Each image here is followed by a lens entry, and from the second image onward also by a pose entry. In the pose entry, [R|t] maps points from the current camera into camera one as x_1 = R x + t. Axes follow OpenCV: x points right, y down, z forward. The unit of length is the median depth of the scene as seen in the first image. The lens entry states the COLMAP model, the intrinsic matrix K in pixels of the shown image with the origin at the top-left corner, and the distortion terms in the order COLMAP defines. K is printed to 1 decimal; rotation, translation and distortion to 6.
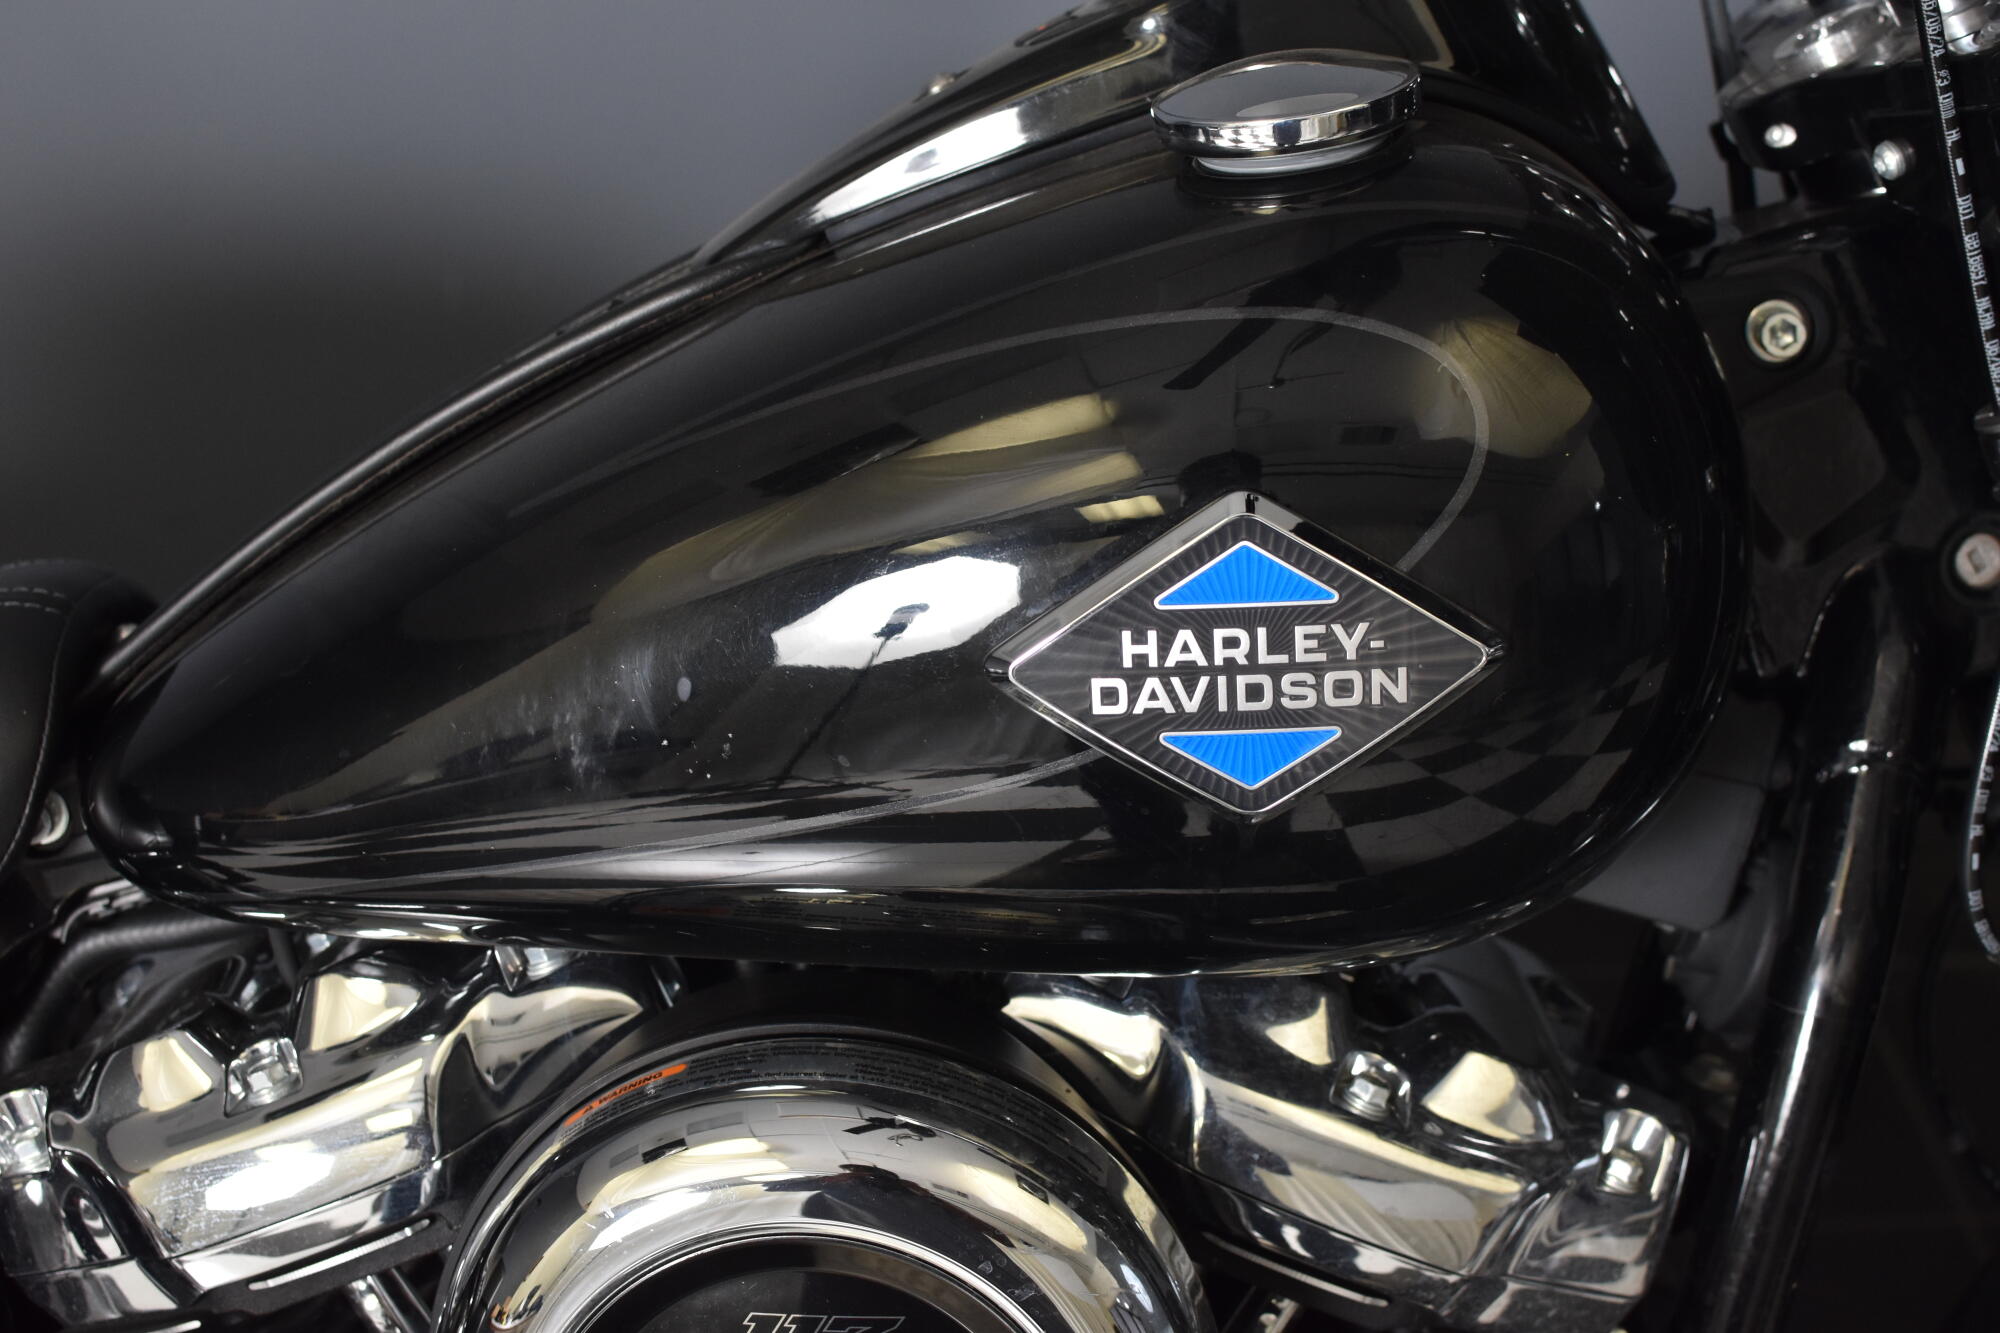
lens RADIAL K [[3062.9, 0, 1005.0], [0, 3062.9, 674.6], [0, 0, 1]] dist [-0.140242, 0.000000]
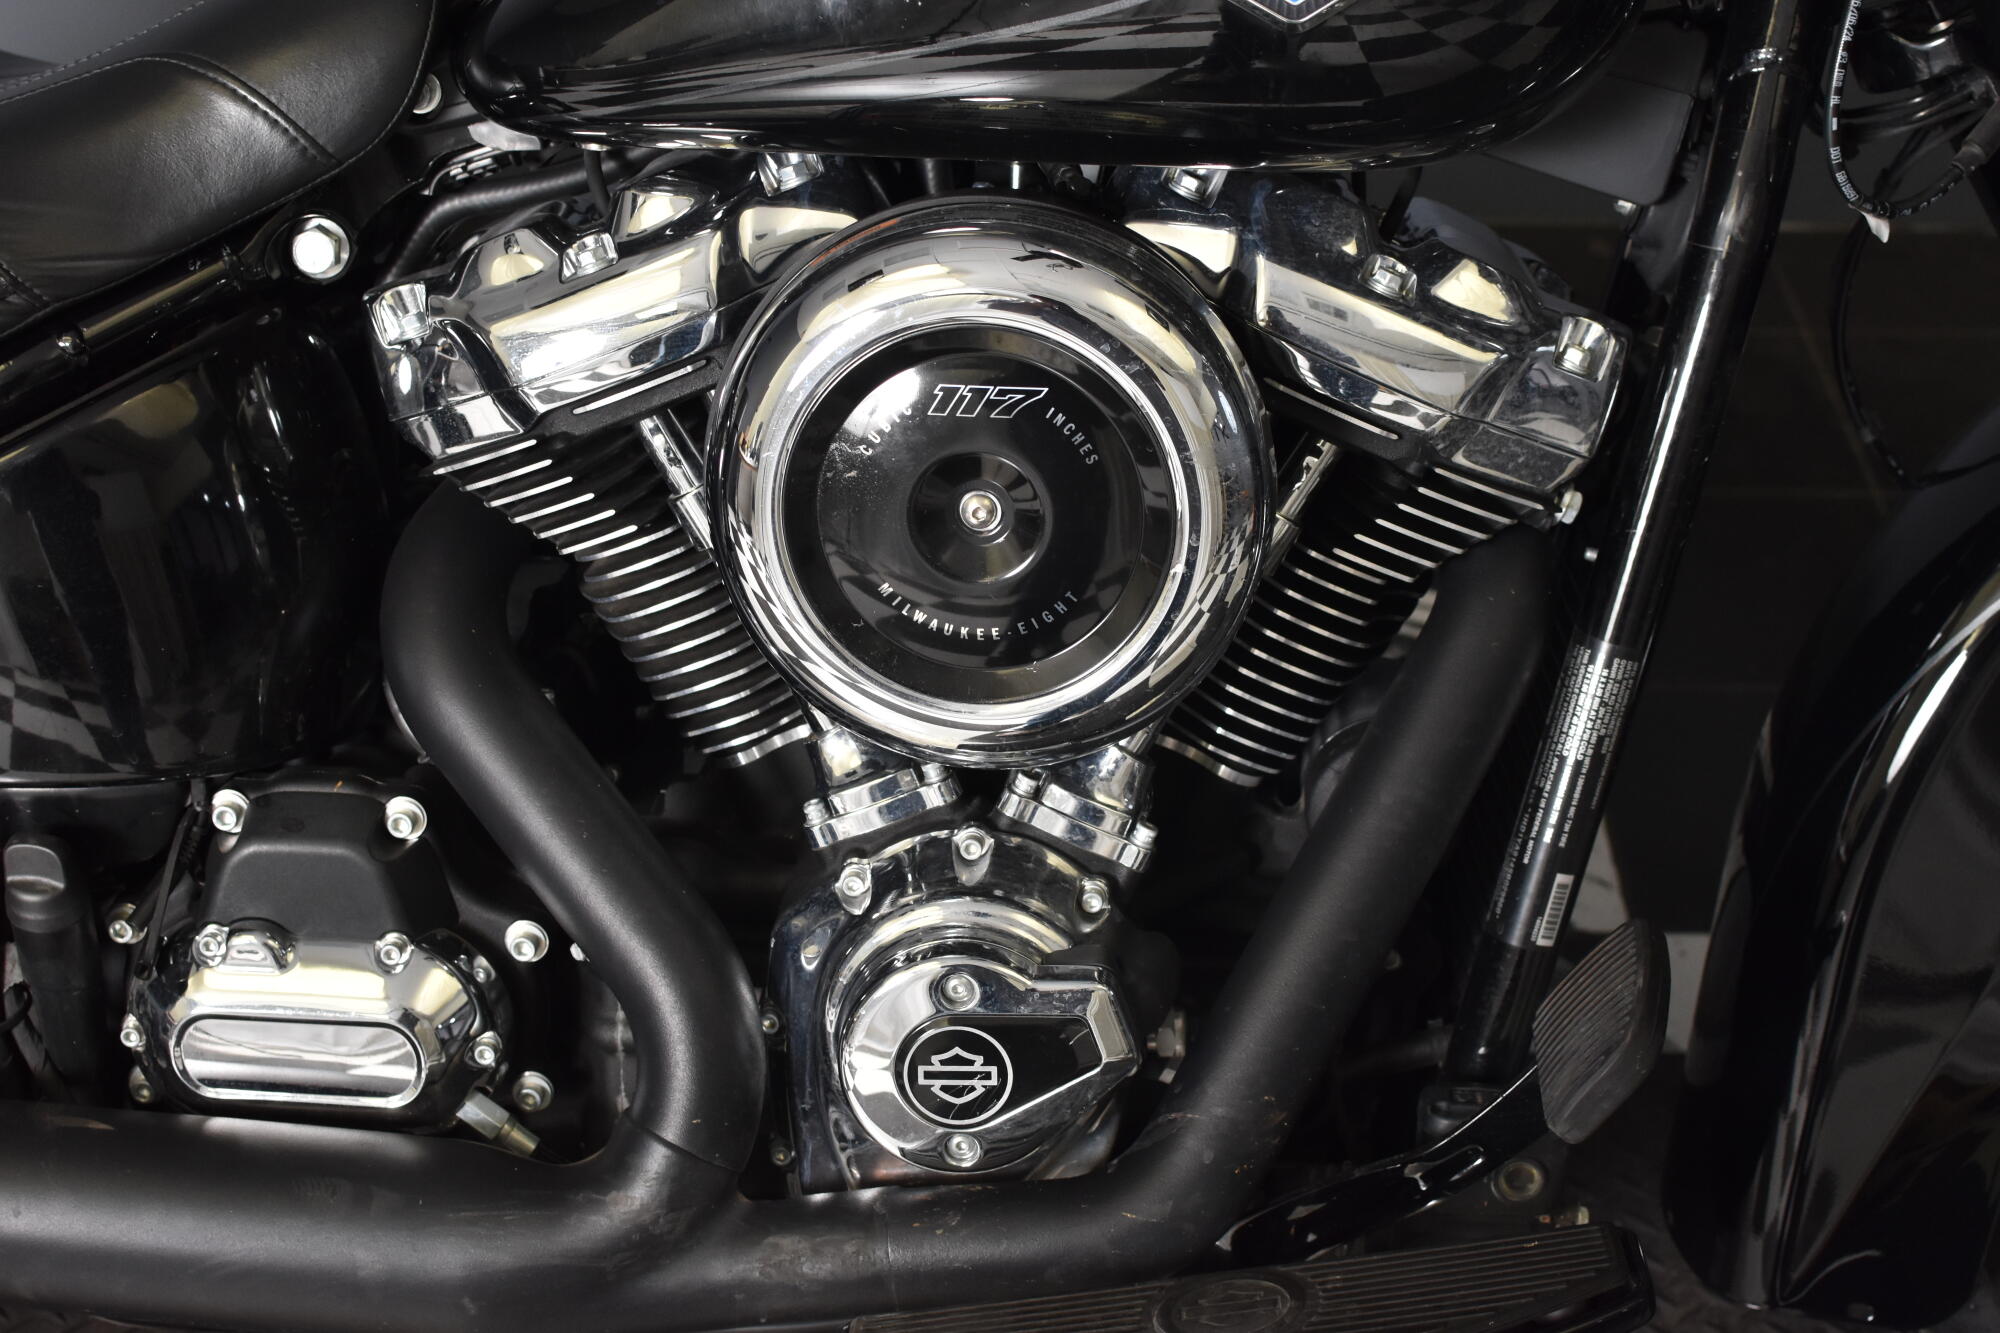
lens RADIAL K [[3062.9, 0, 997.0], [0, 3062.9, 657.1], [0, 0, 1]] dist [-0.140242, 0.000000]
pose [[0.998509, 0.023970, -0.049043, 0.014967], [-0.020646, 0.997526, 0.067195, 0.214444], [0.050532, -0.066083, 0.996534, -0.389377]]
